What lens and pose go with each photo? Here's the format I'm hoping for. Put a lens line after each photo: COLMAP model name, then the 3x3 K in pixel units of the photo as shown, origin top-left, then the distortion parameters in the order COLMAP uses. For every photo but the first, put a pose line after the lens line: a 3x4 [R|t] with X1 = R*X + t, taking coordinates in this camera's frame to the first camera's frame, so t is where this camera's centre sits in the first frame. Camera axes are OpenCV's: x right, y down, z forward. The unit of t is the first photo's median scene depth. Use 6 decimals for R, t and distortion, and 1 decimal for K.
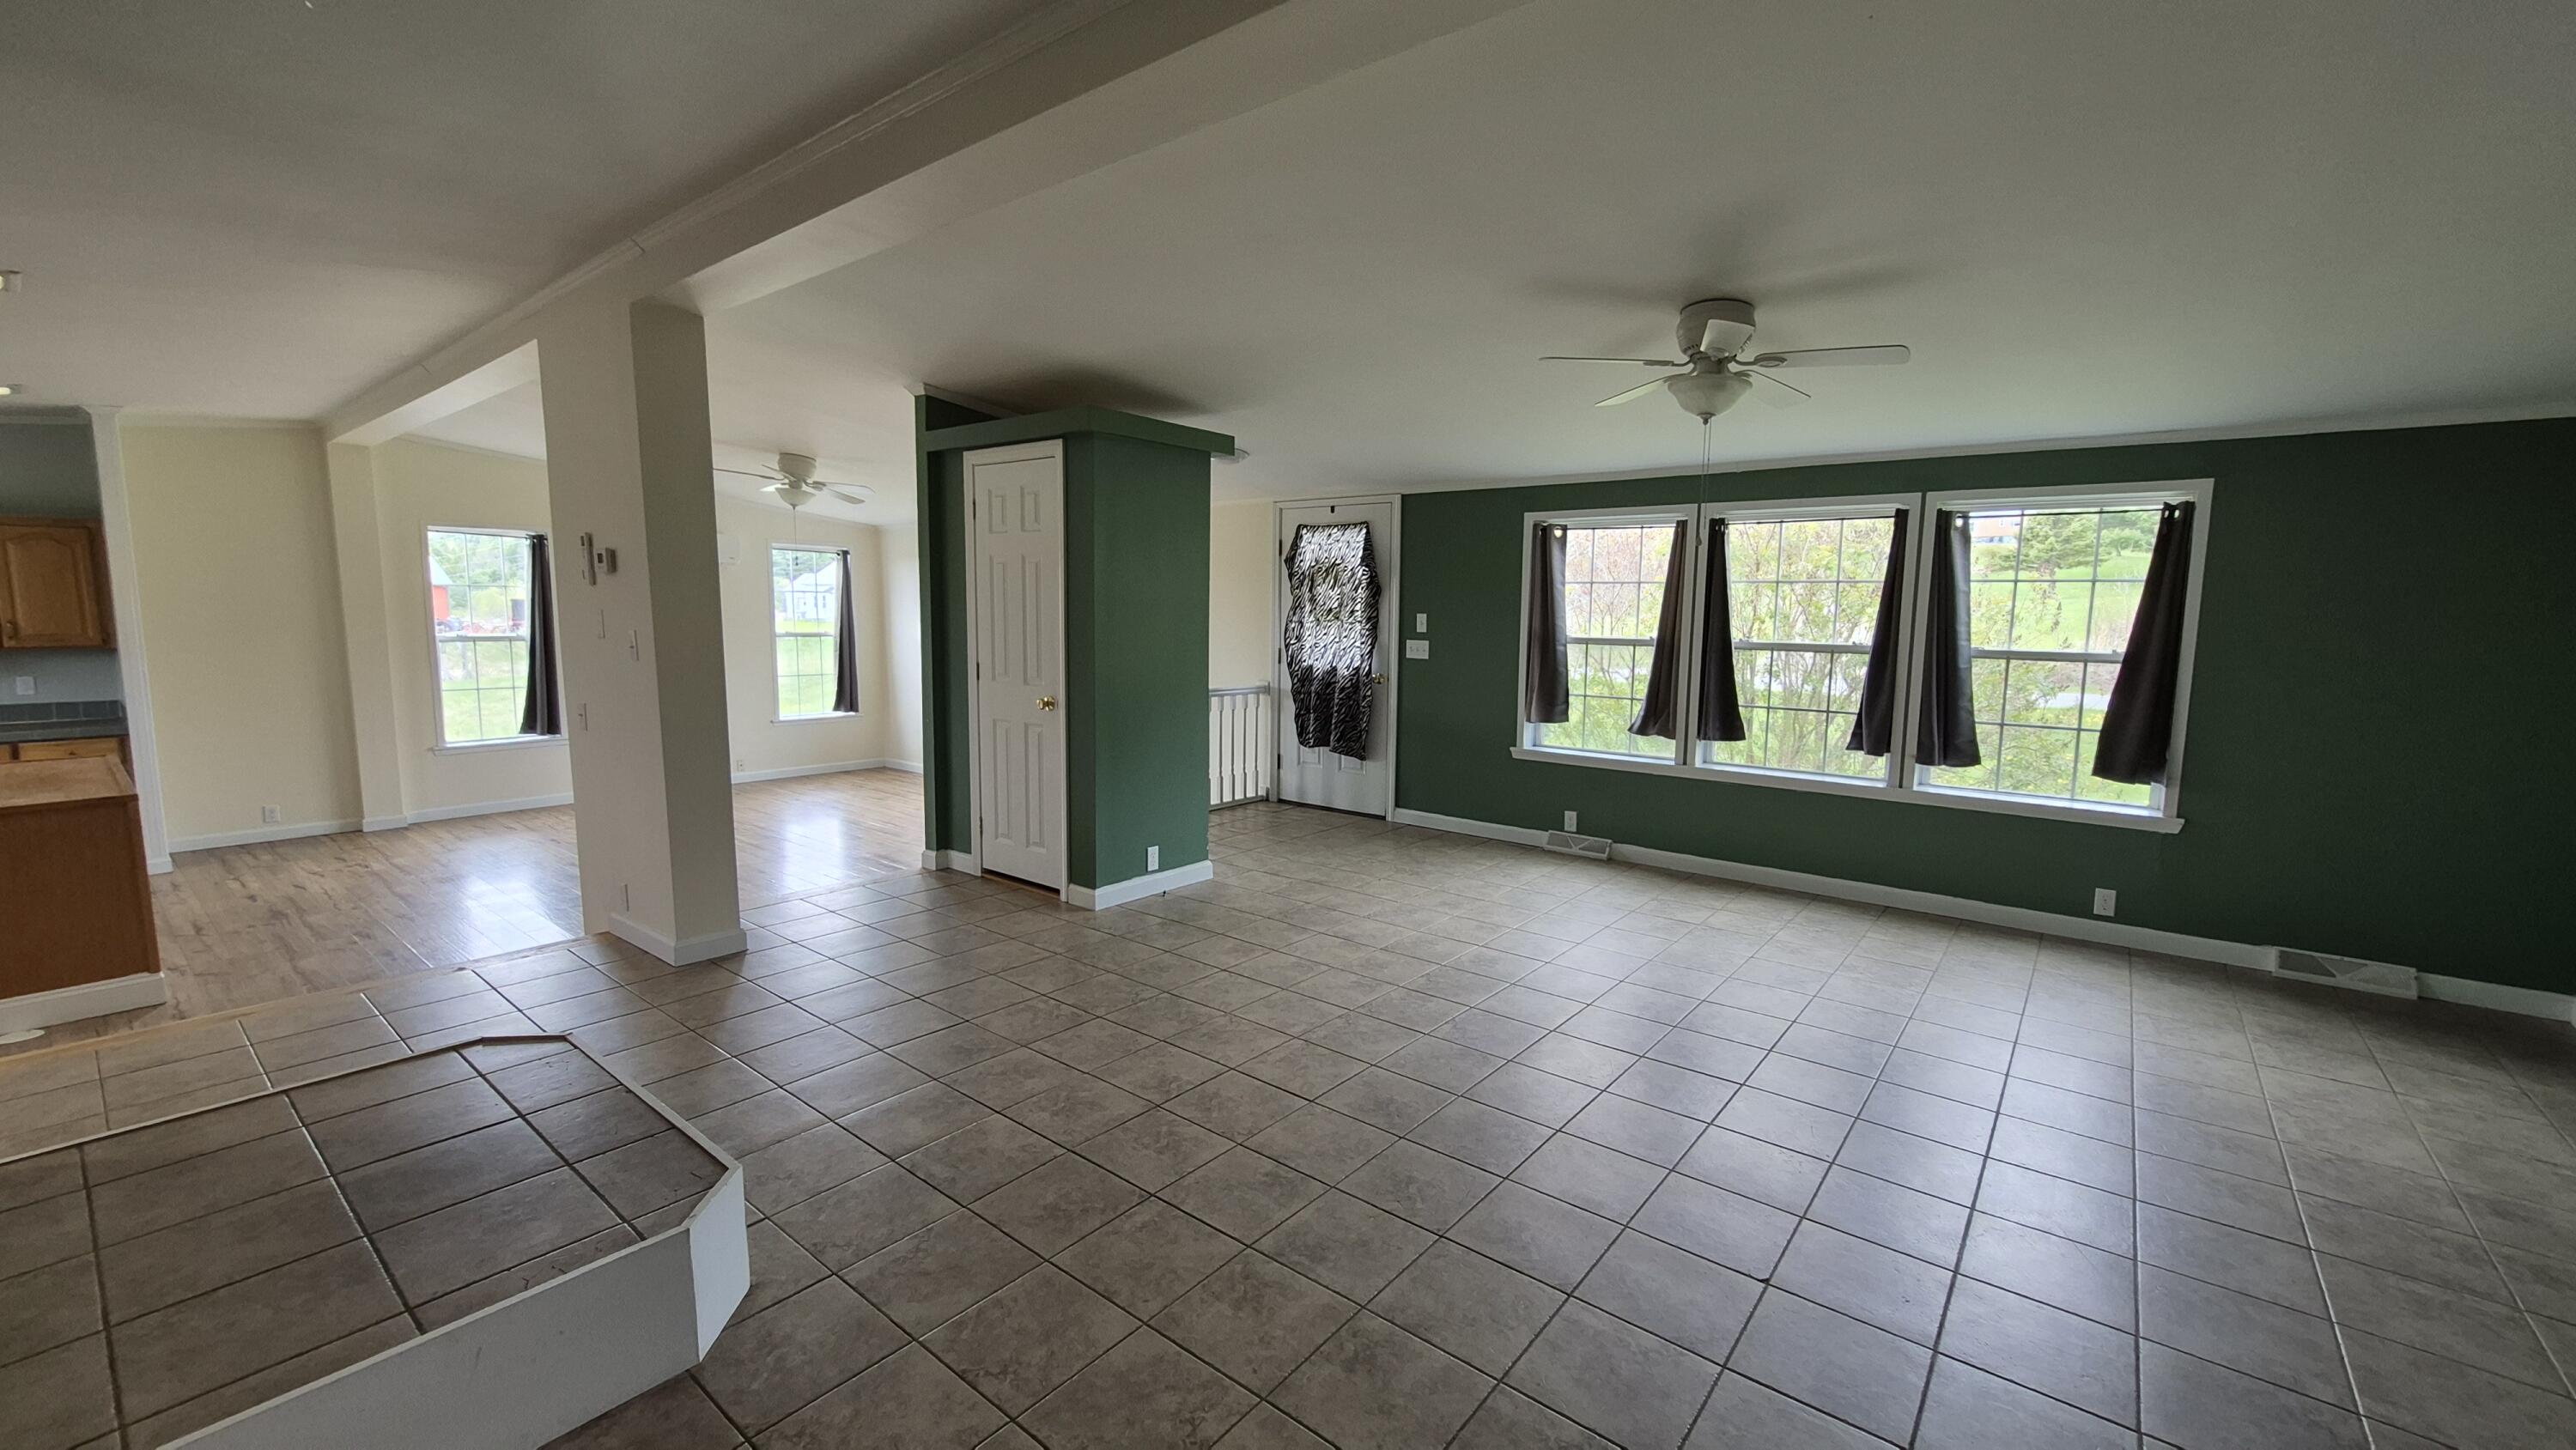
lens RADIAL K [[1020.9, 0, 1307.3], [0, 1020.9, 732.6], [0, 0, 1]] dist [-0.002420, -0.000743]
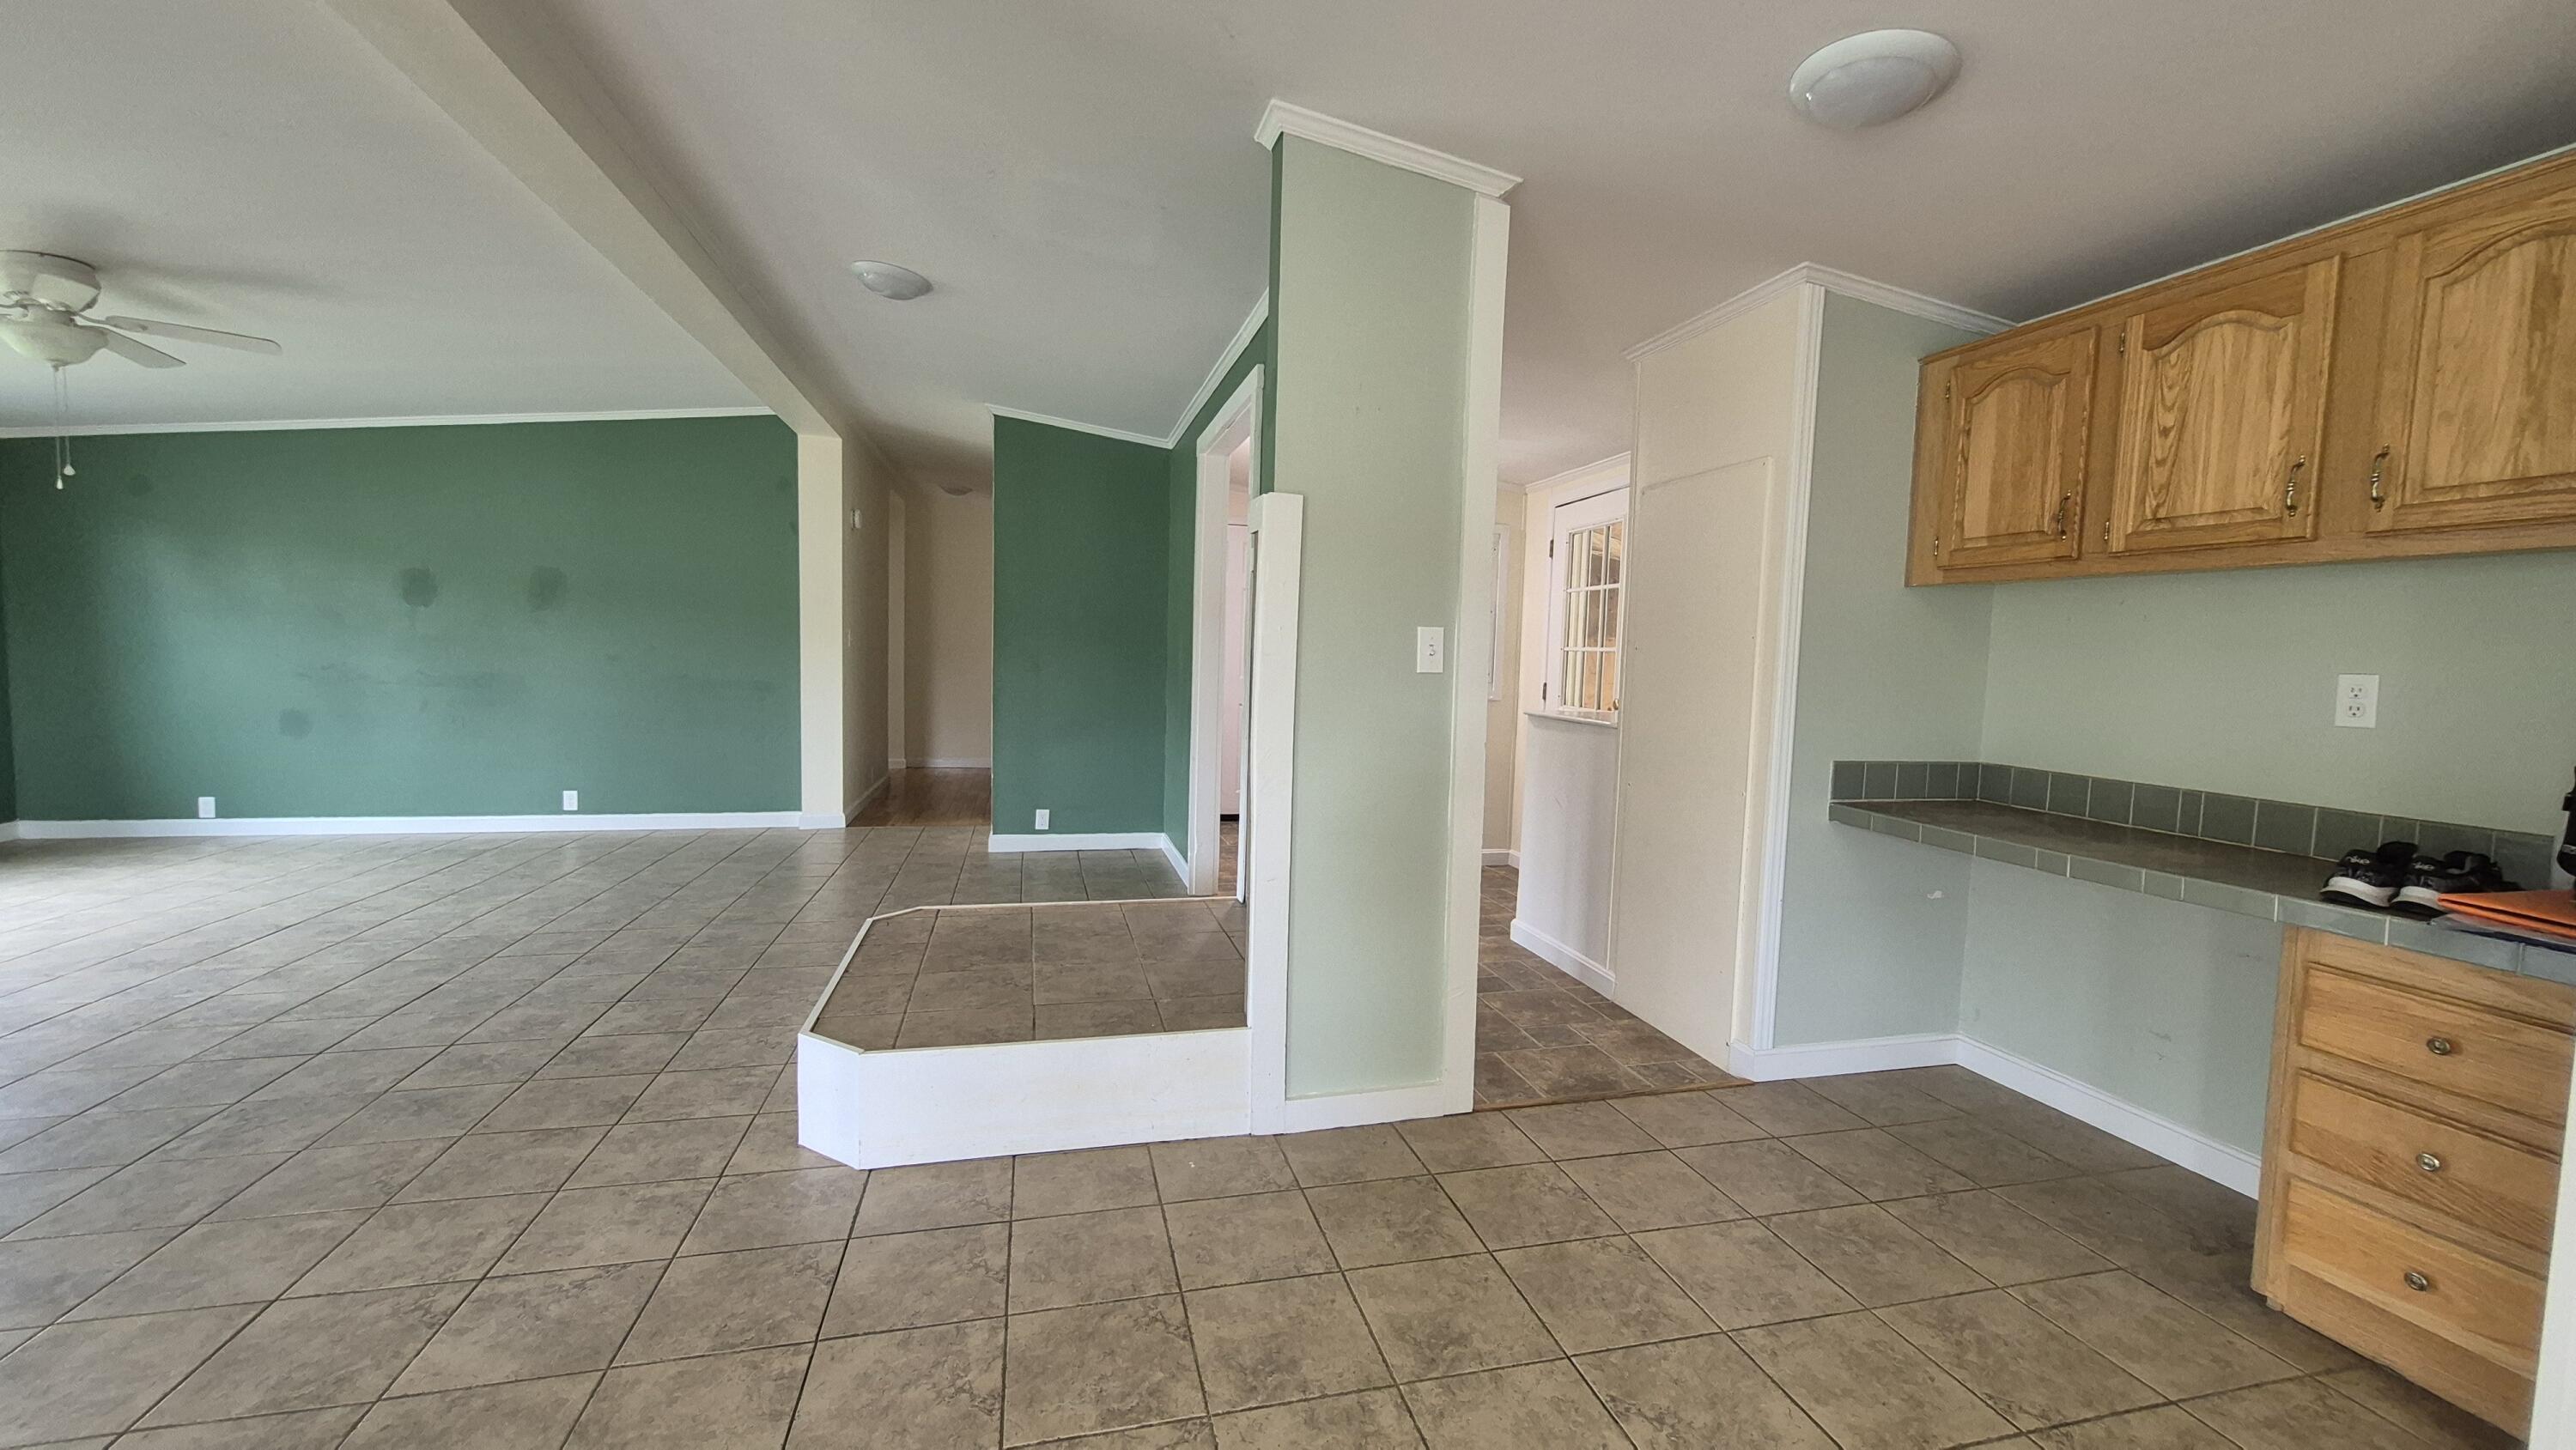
lens RADIAL K [[1018.8, 0, 1303.4], [0, 1018.8, 722.1], [0, 0, 1]] dist [-0.000615, -0.000319]
pose [[-0.801576, -0.076909, 0.592926, -0.858816], [0.035221, 0.983896, 0.175236, -0.060049], [-0.596855, 0.161348, -0.785958, 0.758190]]
